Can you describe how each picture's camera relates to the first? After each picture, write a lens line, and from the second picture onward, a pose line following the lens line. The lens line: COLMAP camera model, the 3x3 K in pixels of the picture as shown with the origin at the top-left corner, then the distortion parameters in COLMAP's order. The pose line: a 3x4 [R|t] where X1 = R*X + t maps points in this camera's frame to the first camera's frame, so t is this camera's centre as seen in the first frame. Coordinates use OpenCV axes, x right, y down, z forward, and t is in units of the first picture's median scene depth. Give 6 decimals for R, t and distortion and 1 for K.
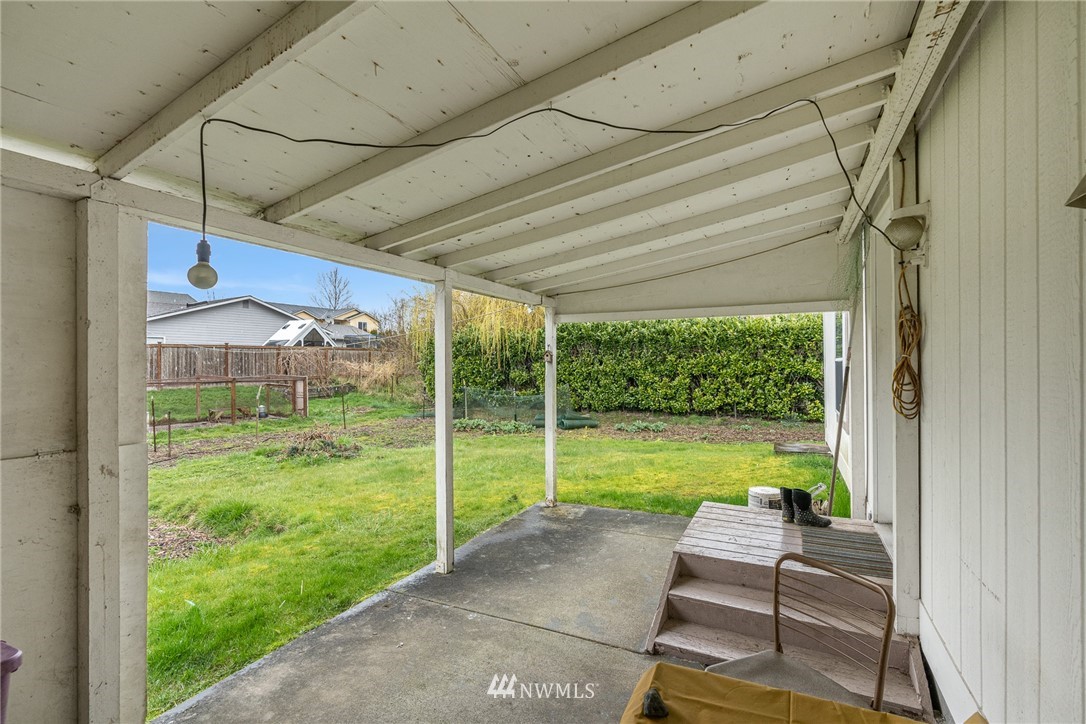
lens RADIAL K [[488.0, 0, 543.1], [0, 488.0, 370.9], [0, 0, 1]] dist [-0.006613, 0.003307]
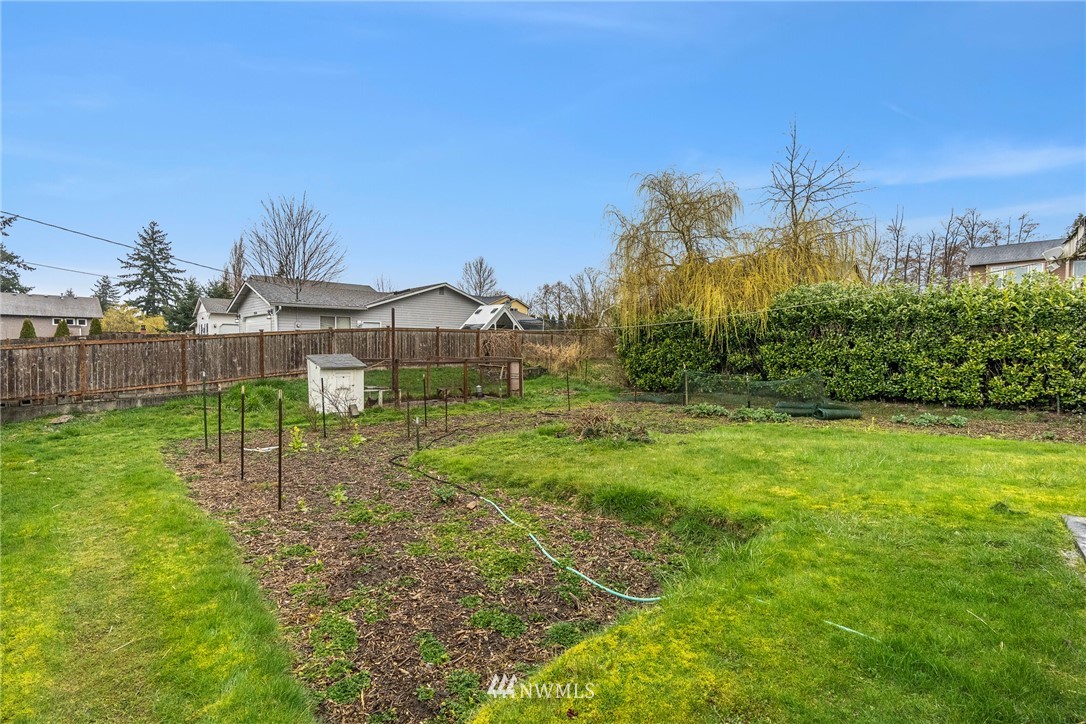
lens RADIAL K [[488.0, 0, 549.4], [0, 488.0, 356.9], [0, 0, 1]] dist [-0.006613, 0.003307]
pose [[0.971255, 0.007841, -0.237914, -0.207052], [-0.007762, 0.999969, 0.001266, 0.007759], [0.237916, 0.000617, 0.971285, 0.021700]]
